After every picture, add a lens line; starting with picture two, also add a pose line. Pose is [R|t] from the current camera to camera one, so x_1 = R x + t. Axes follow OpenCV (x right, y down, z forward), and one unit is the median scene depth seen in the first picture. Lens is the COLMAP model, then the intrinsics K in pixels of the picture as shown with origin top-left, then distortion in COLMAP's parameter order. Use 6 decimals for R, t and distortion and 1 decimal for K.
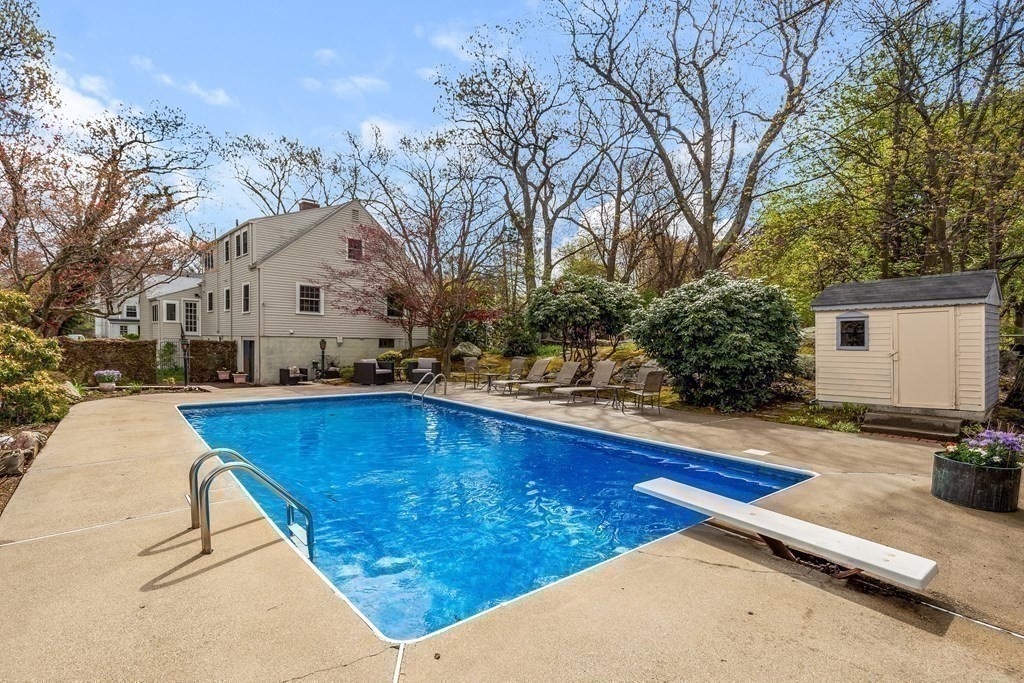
lens RADIAL K [[454.4, 0, 512.0], [0, 454.4, 341.5], [0, 0, 1]] dist [0.000597, 0.000001]
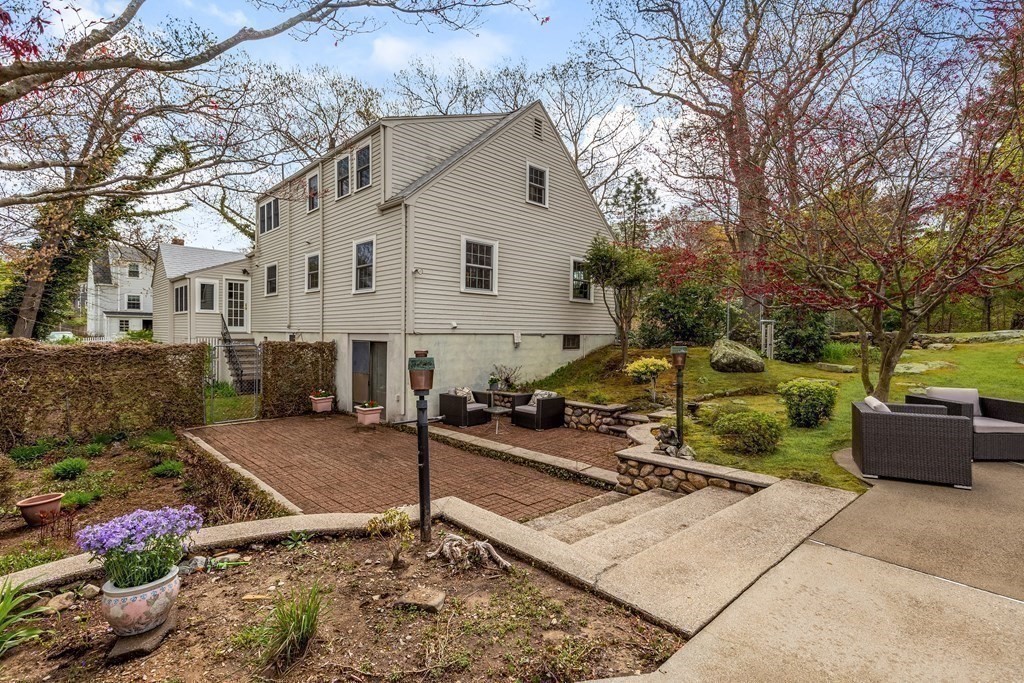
lens RADIAL K [[466.1, 0, 512.8], [0, 466.1, 319.1], [0, 0, 1]] dist [0.010166, 0.000137]
pose [[0.999971, -0.007507, 0.001029, -0.360543], [0.007539, 0.999341, -0.035493, -0.006520], [-0.000762, 0.035500, 0.999369, 0.380351]]
